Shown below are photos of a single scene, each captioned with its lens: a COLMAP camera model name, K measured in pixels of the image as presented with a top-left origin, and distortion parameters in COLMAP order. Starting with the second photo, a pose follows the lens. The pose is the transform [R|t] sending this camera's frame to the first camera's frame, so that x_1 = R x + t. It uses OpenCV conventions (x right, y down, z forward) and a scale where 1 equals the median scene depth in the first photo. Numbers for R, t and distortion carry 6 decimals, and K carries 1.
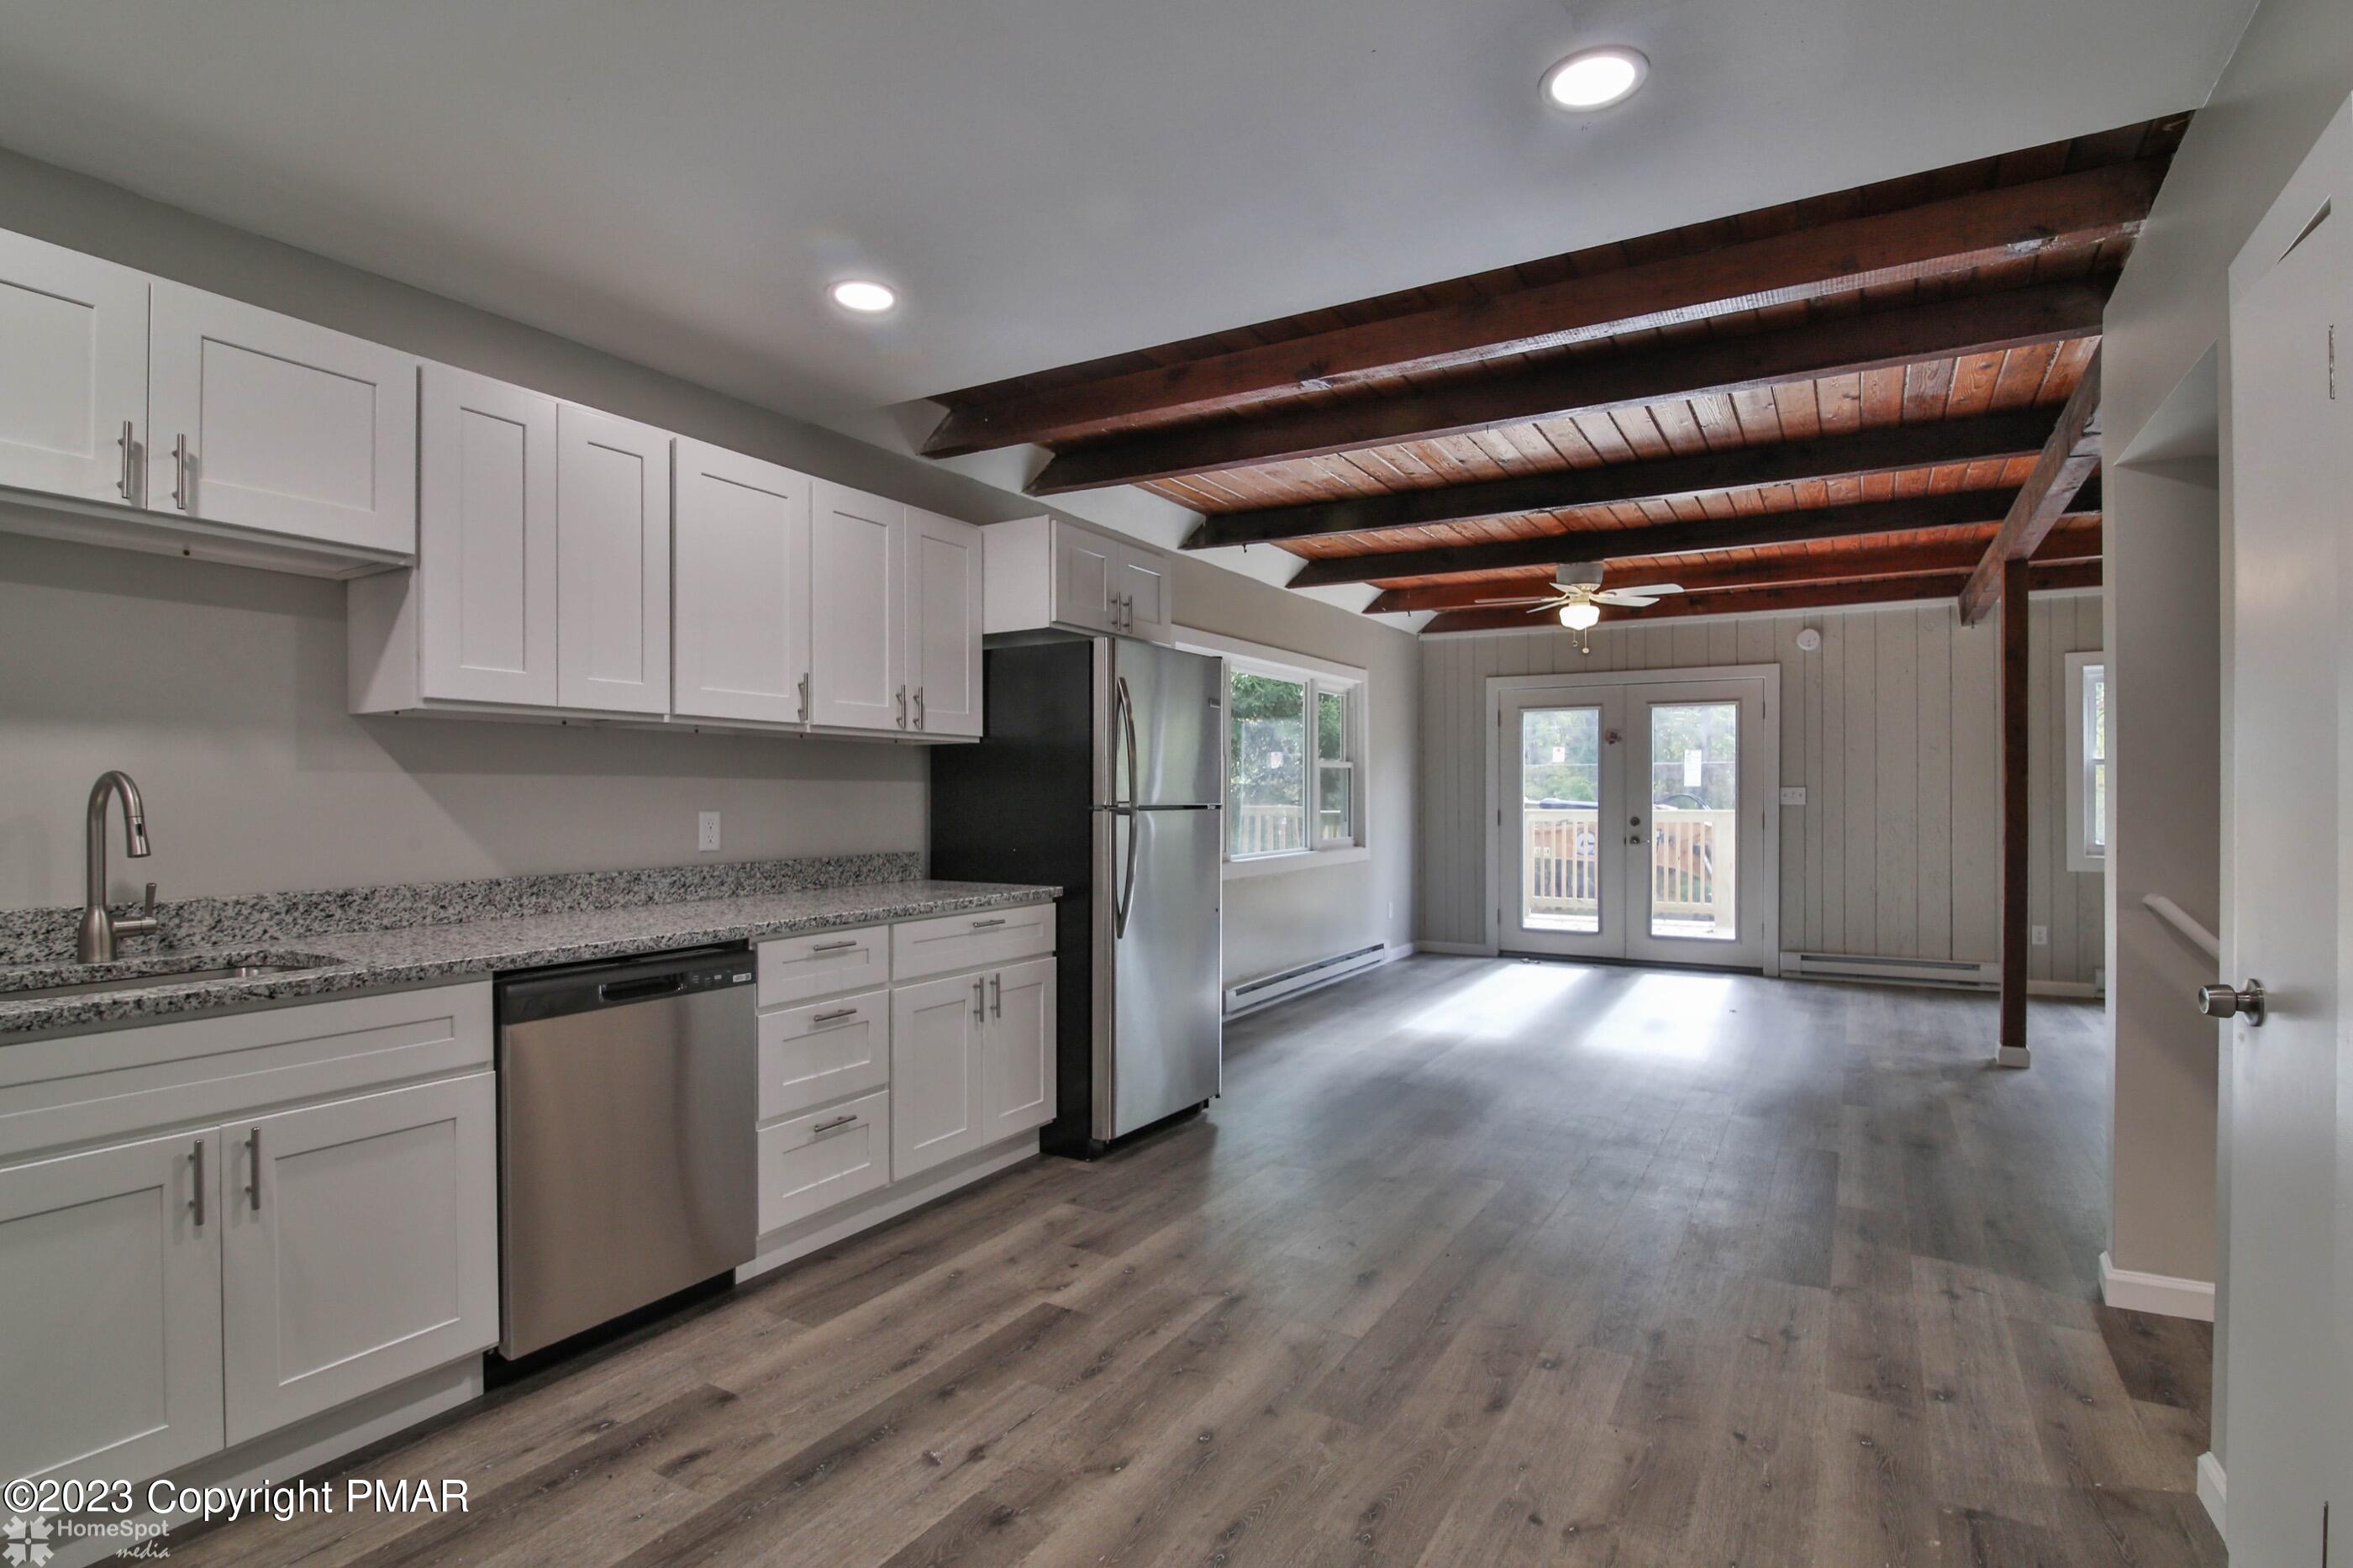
lens RADIAL K [[1072.1, 0, 1196.7], [0, 1072.1, 796.9], [0, 0, 1]] dist [-0.015342, 0.000492]
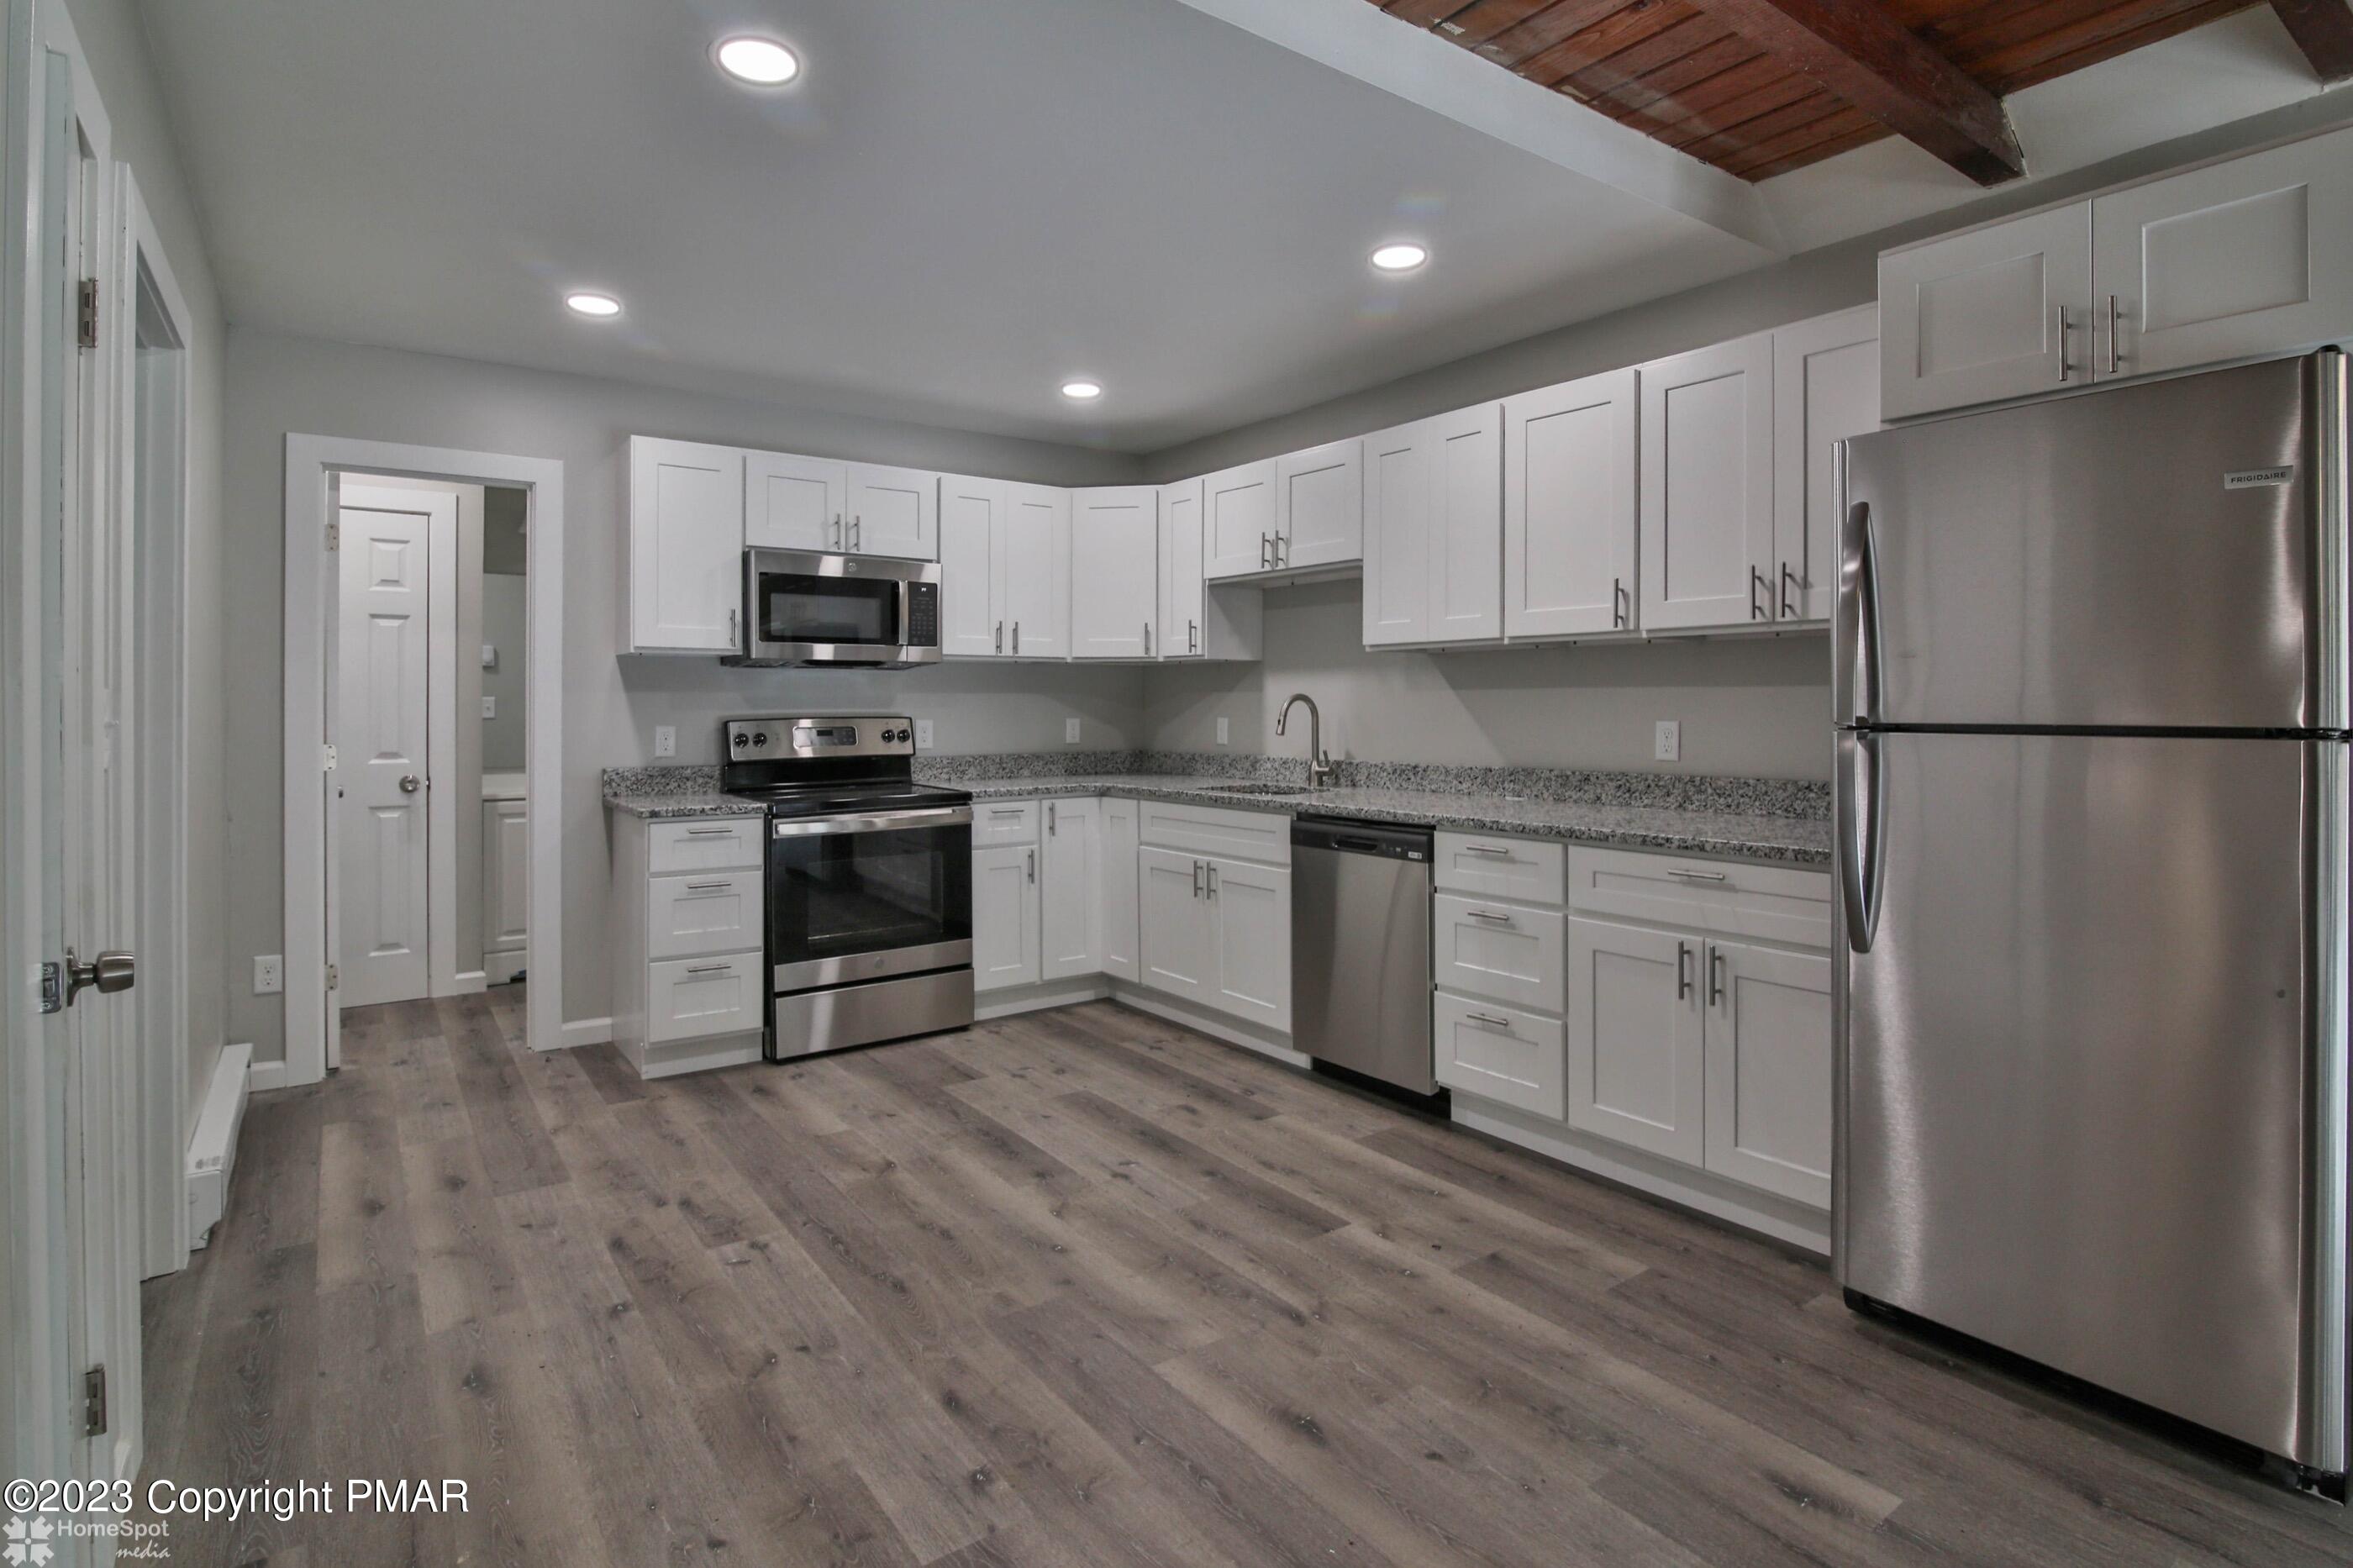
lens RADIAL K [[1198.2, 0, 1240.0], [0, 1198.2, 706.2], [0, 0, 1]] dist [-0.021143, 0.000230]
pose [[-0.351092, 0.002234, -0.936338, 0.805346], [0.000579, 0.999997, 0.002168, -0.003065], [0.936341, 0.000219, -0.351092, 1.132479]]
